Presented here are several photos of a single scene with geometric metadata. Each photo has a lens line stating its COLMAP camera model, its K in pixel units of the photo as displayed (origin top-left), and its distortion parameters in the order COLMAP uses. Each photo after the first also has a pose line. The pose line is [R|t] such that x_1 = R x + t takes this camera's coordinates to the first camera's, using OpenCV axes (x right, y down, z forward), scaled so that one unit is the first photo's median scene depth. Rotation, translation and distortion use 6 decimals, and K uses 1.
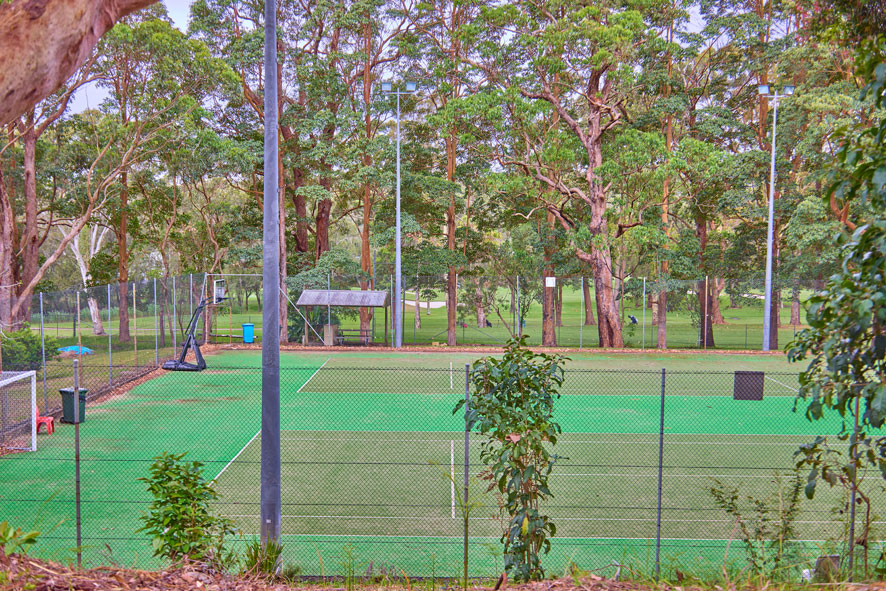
lens RADIAL K [[1222.4, 0, 442.9], [0, 1222.4, 296.4], [0, 0, 1]] dist [0.015757, 0.000000]
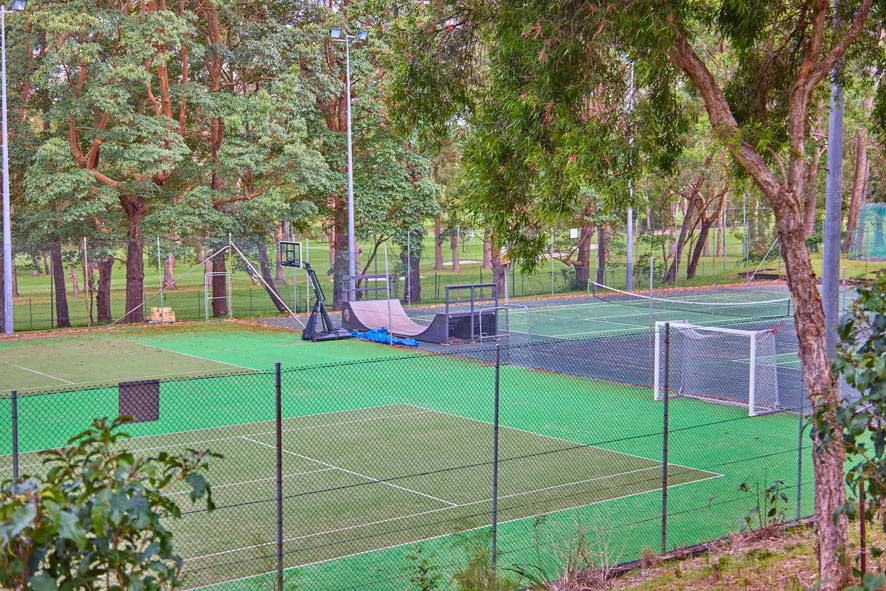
lens RADIAL K [[1288.9, 0, 443.4], [0, 1288.9, 294.1], [0, 0, 1]] dist [-0.014536, 0.000000]
pose [[0.777872, -0.068350, 0.624695, -0.036653], [0.048925, 0.997637, 0.048234, -0.007906], [-0.626515, -0.006957, 0.779378, 0.177489]]
